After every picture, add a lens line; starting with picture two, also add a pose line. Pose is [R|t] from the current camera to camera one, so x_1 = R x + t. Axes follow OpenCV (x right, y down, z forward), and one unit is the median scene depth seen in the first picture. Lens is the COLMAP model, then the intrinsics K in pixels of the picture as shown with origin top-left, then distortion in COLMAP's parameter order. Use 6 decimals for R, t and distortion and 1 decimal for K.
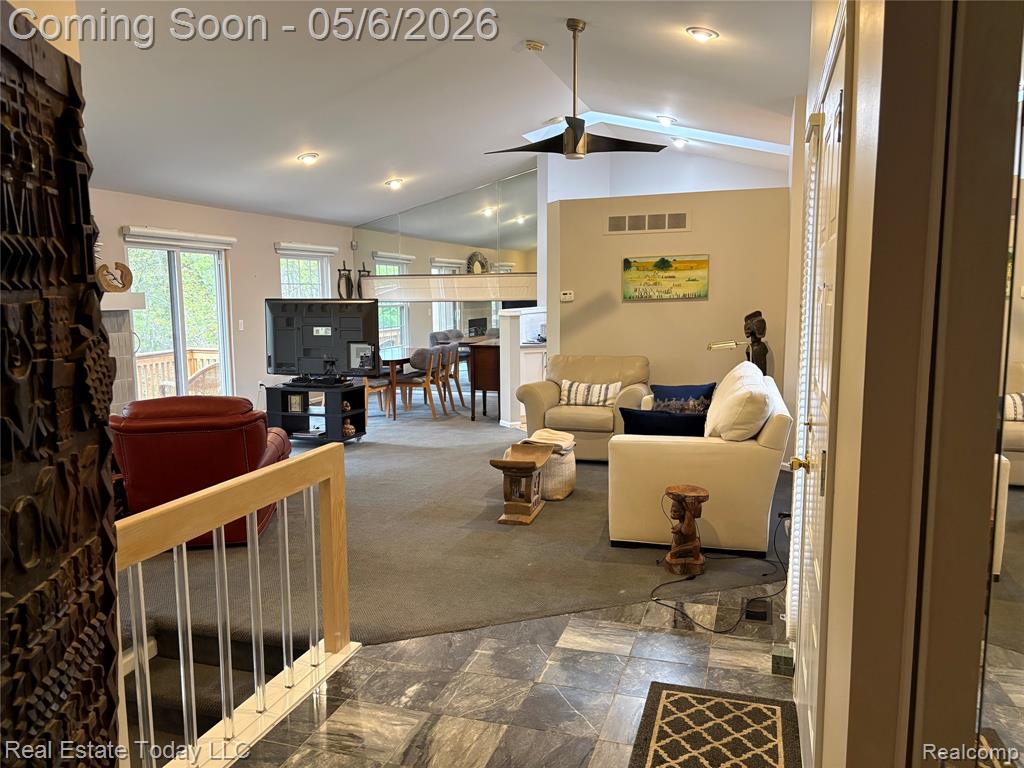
lens RADIAL K [[762.2, 0, 512.0], [0, 762.2, 384.0], [0, 0, 1]] dist [0.013185, 0.009199]
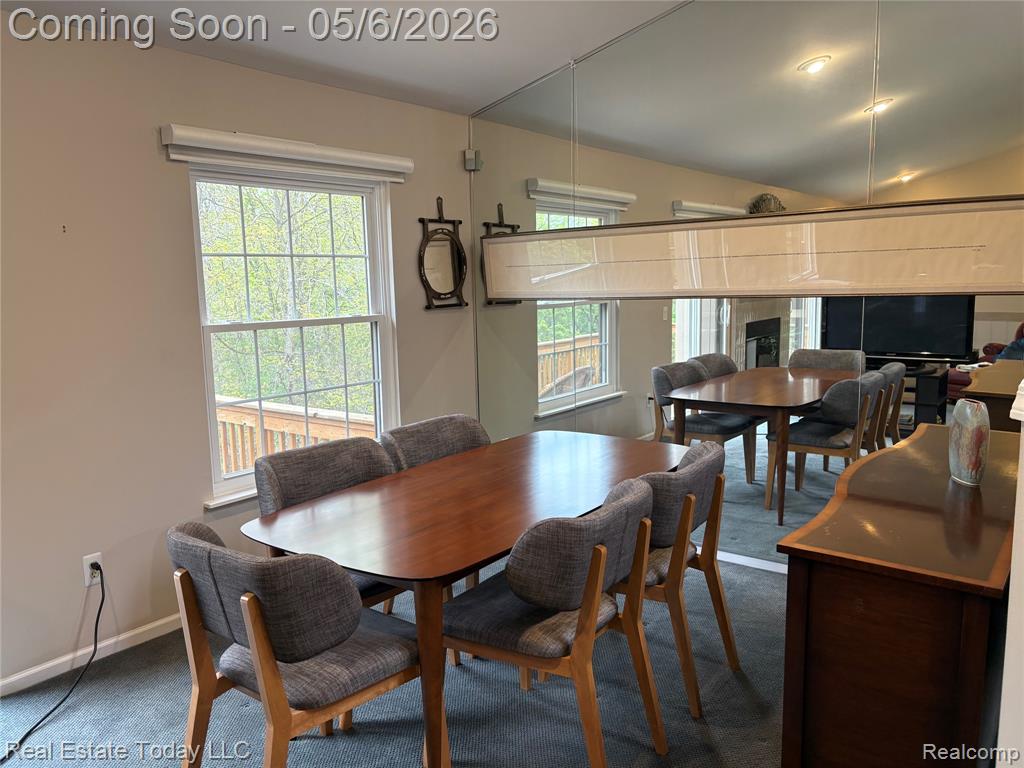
lens RADIAL K [[762.2, 0, 512.0], [0, 762.2, 384.0], [0, 0, 1]] dist [0.013185, 0.009199]
pose [[0.942212, 0.042240, -0.332343, -0.042618], [-0.032454, 0.998862, 0.034944, -0.073152], [0.333441, -0.022139, 0.942511, 0.588122]]
